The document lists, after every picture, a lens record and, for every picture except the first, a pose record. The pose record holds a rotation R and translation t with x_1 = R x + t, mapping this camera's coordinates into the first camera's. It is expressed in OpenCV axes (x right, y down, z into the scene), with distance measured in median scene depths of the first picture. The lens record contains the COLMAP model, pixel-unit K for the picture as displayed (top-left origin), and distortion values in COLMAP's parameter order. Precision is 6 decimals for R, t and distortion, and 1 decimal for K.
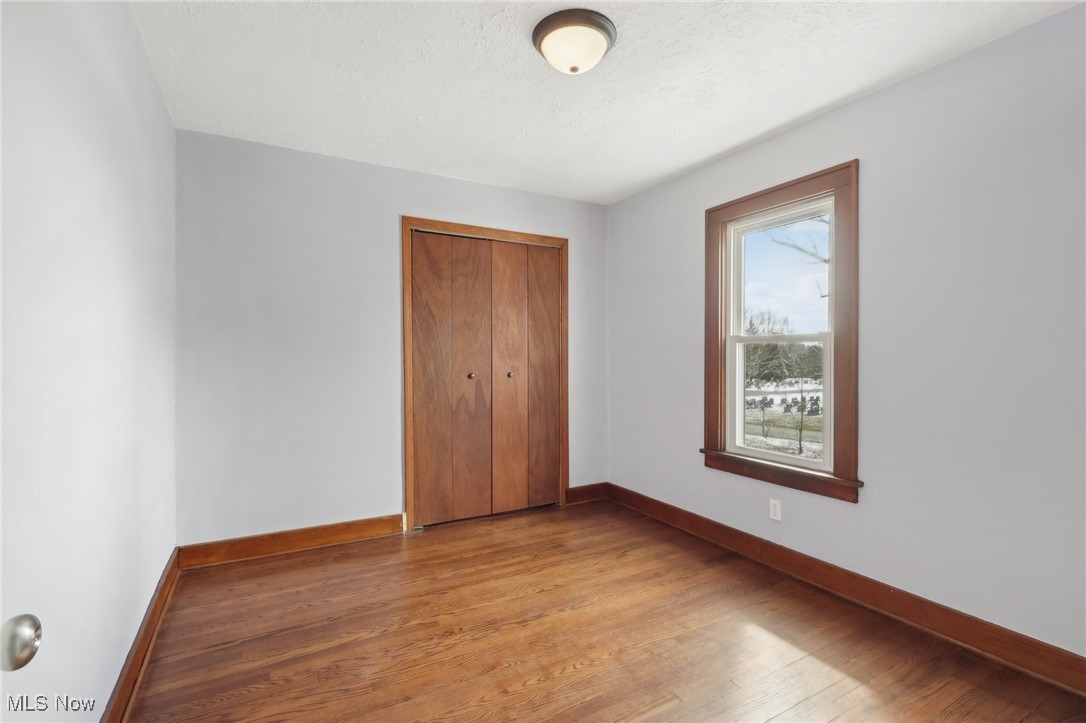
lens RADIAL K [[499.0, 0, 540.9], [0, 499.0, 359.4], [0, 0, 1]] dist [-0.004203, 0.000233]
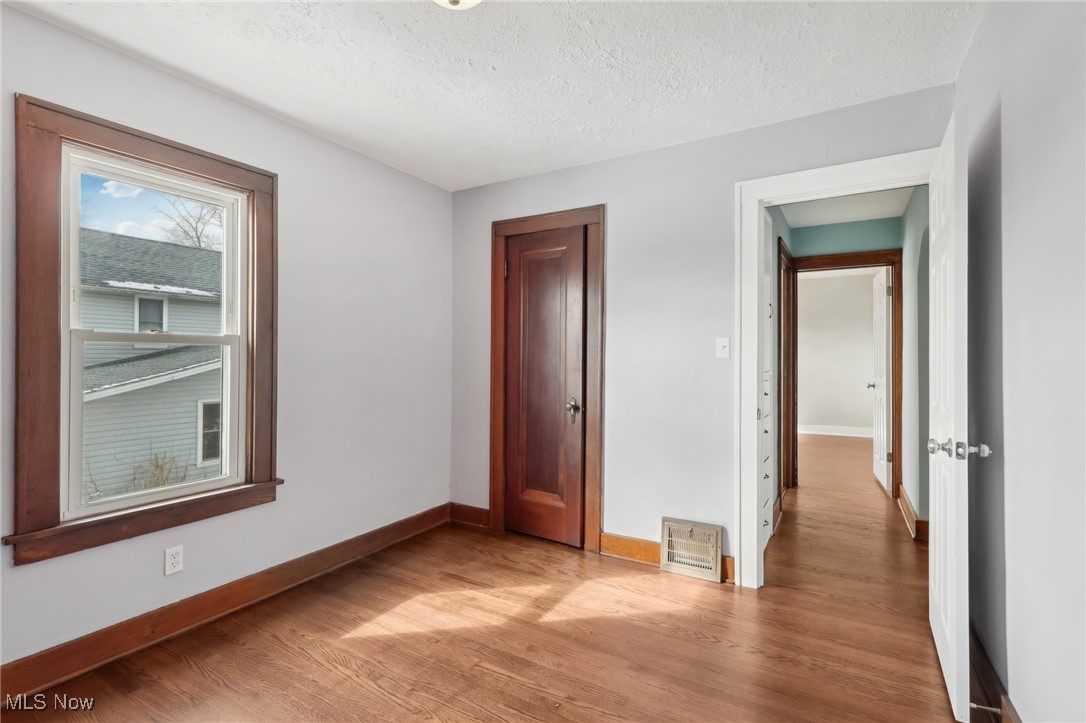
lens RADIAL K [[499.0, 0, 539.8], [0, 499.0, 357.6], [0, 0, 1]] dist [-0.004203, 0.000233]
pose [[-0.500454, 0.000548, 0.865763, -0.538465], [0.003475, 0.999993, 0.001376, -0.013032], [-0.865756, 0.003697, -0.500453, 0.991701]]
